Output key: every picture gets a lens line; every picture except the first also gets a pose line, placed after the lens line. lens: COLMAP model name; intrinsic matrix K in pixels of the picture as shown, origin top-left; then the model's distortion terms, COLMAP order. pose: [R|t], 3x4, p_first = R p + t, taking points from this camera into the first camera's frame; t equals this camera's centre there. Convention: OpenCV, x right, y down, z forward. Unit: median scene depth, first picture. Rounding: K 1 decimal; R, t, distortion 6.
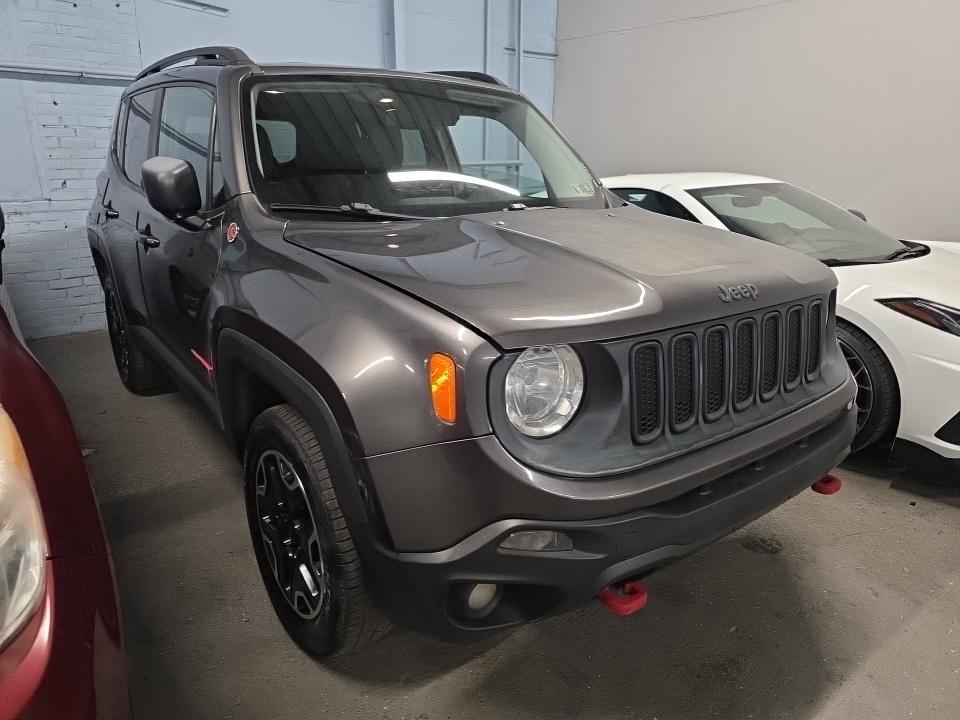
lens RADIAL K [[647.3, 0, 480.0], [0, 647.3, 360.0], [0, 0, 1]] dist [0.011921, 0.004831]
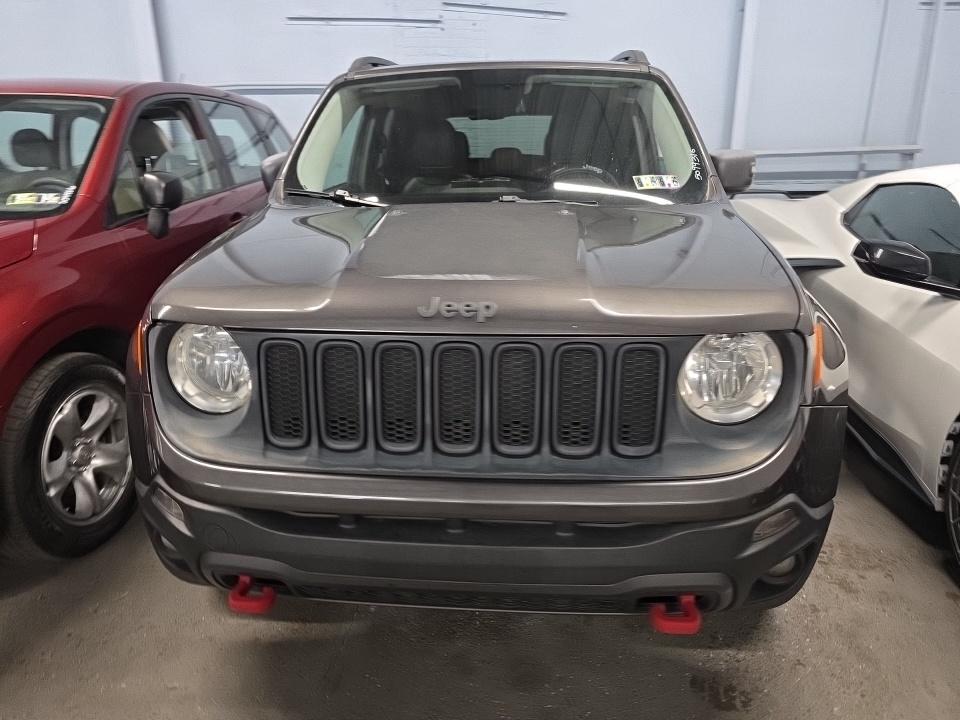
lens RADIAL K [[647.3, 0, 480.0], [0, 647.3, 360.0], [0, 0, 1]] dist [0.011921, 0.004831]
pose [[0.747138, 0.187470, -0.637683, 0.650092], [-0.184798, 0.980162, 0.071636, -0.071490], [0.638462, 0.064321, 0.766961, 0.285472]]
